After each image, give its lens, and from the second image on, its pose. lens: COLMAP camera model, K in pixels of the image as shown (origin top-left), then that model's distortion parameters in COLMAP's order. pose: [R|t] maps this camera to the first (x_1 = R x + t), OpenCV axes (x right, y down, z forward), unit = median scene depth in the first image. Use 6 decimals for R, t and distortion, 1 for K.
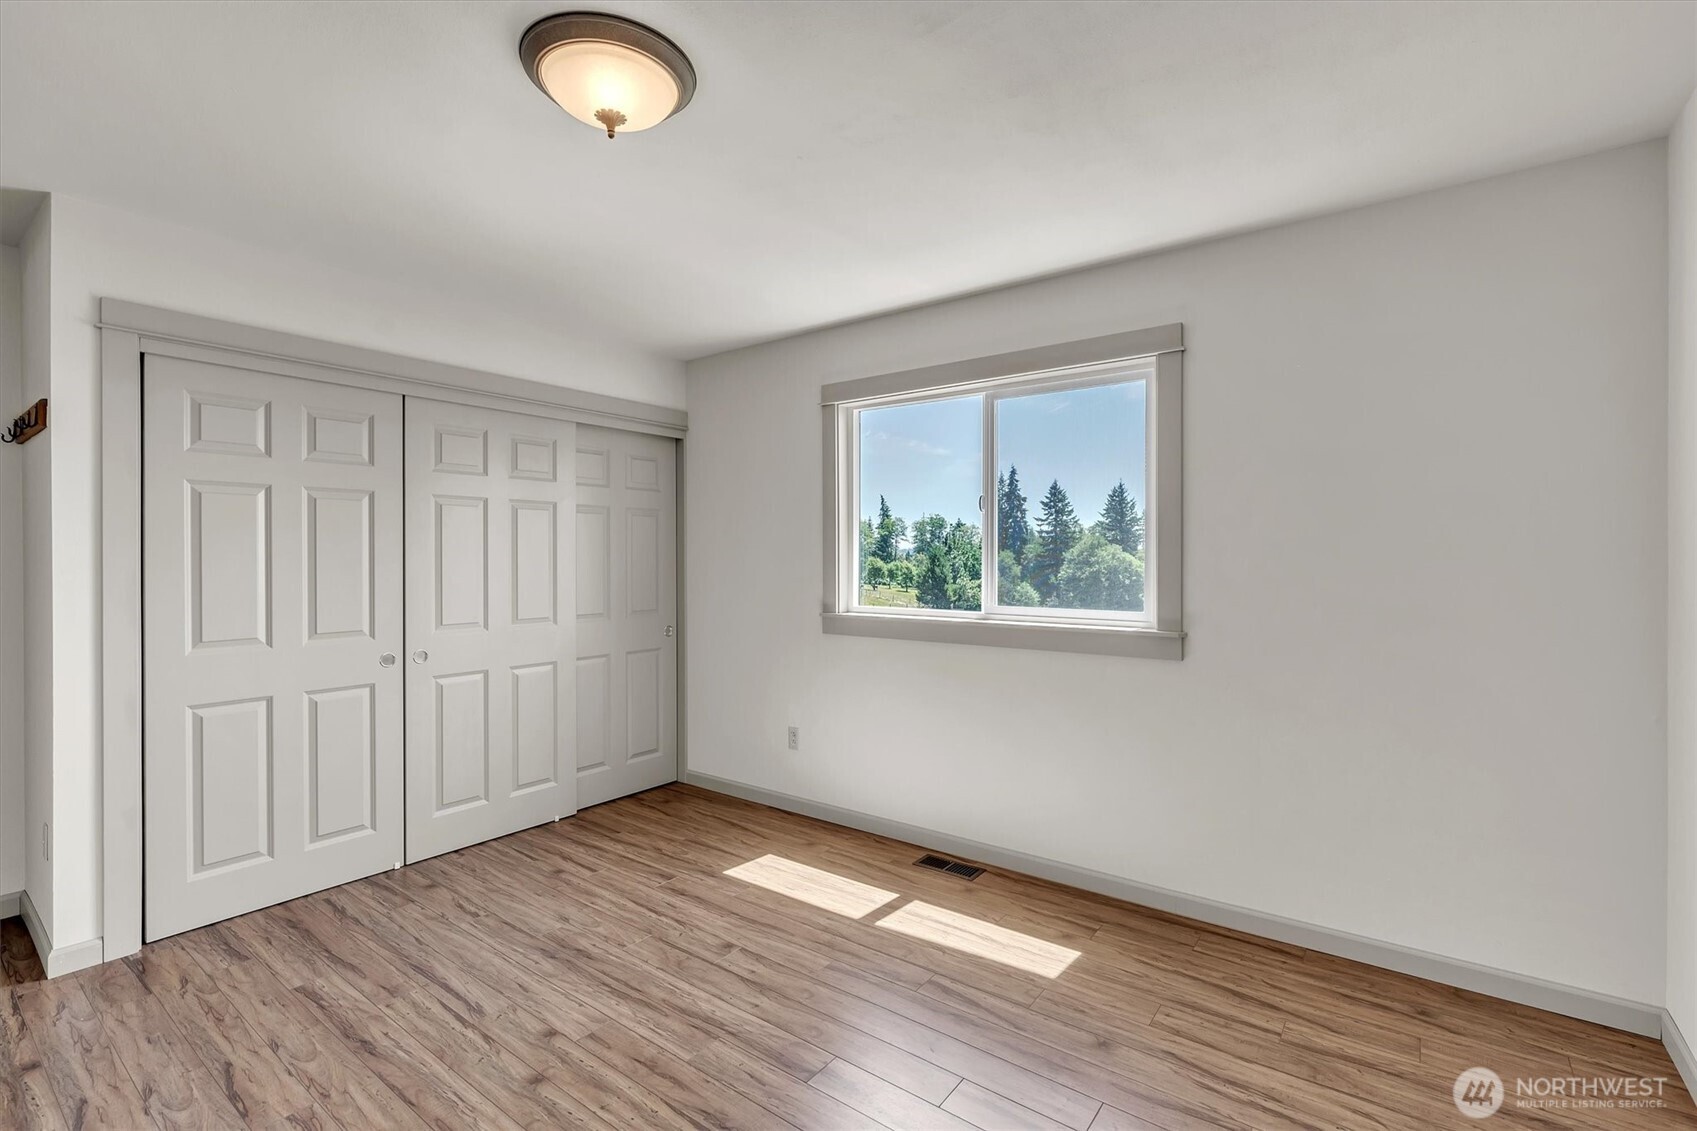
lens RADIAL K [[769.3, 0, 849.3], [0, 769.3, 554.6], [0, 0, 1]] dist [-0.005324, -0.001152]
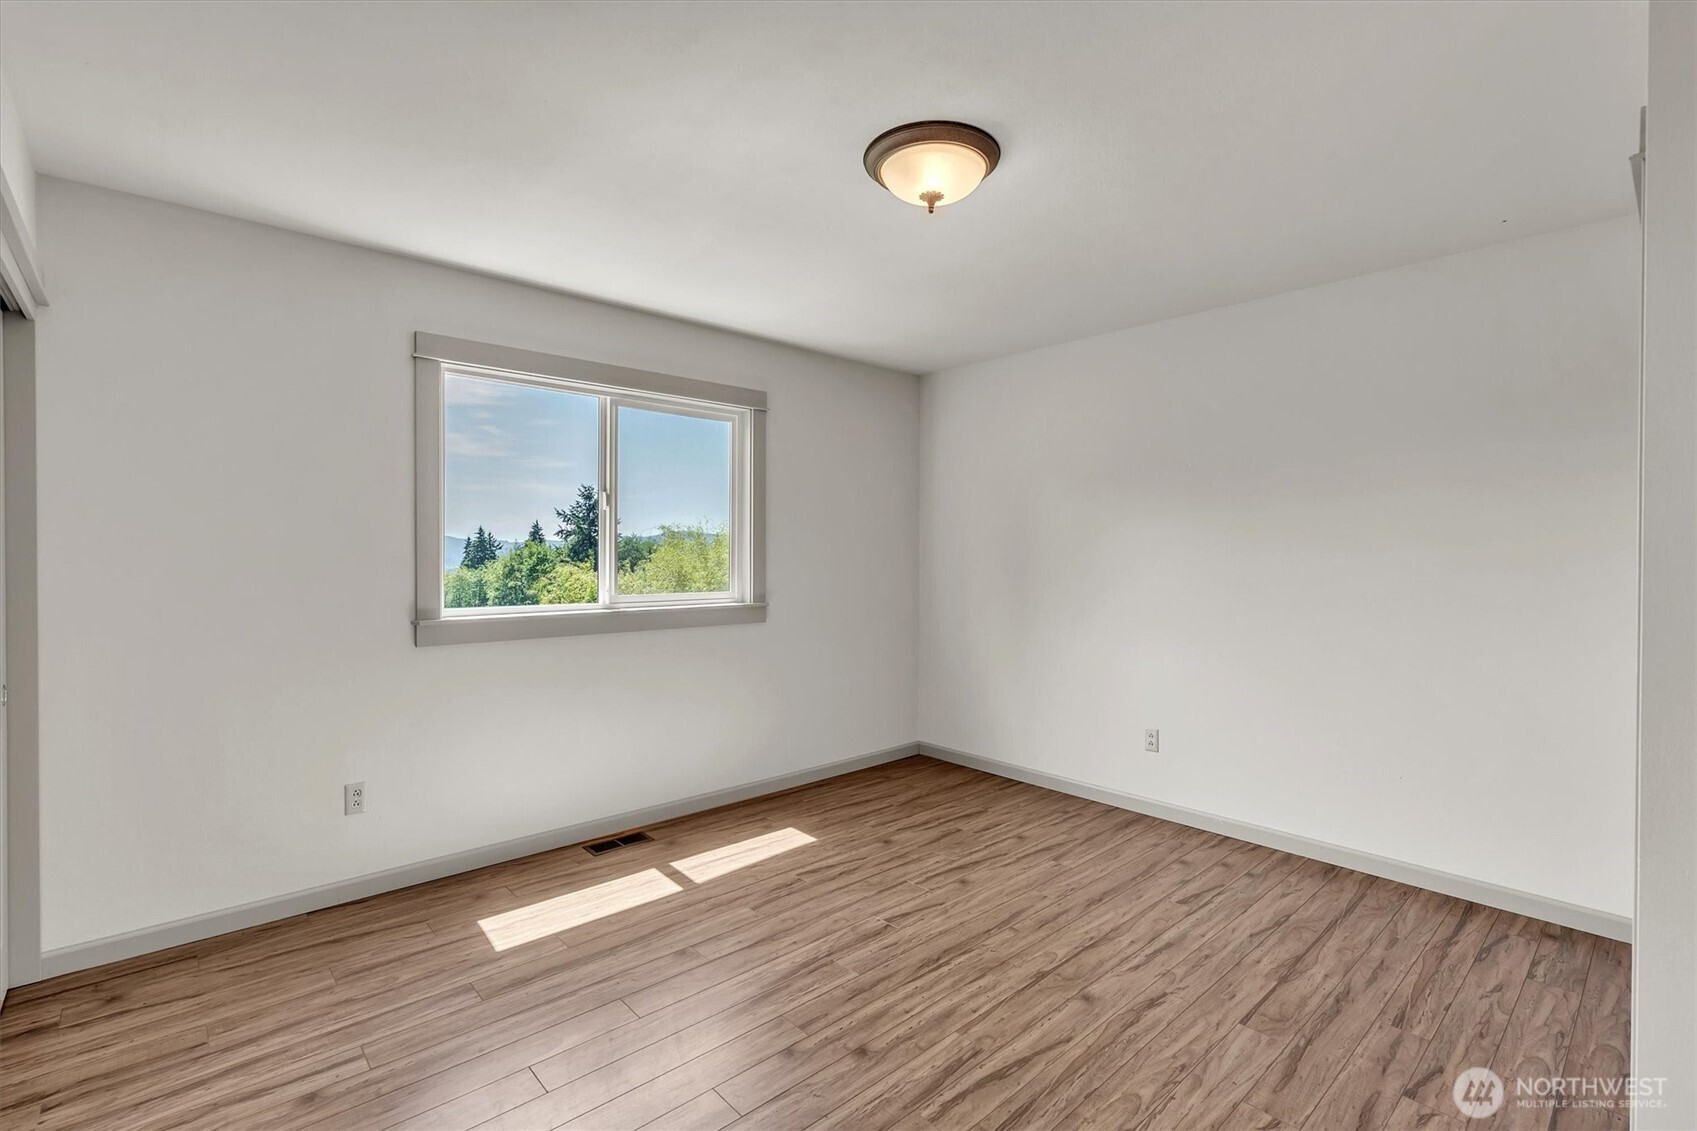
lens RADIAL K [[769.3, 0, 857.5], [0, 769.3, 559.8], [0, 0, 1]] dist [-0.005324, -0.001152]
pose [[0.177940, -0.009879, 0.983992, -0.940315], [-0.005764, 0.999922, 0.011081, 0.001732], [-0.984024, -0.007644, 0.177870, 0.541398]]
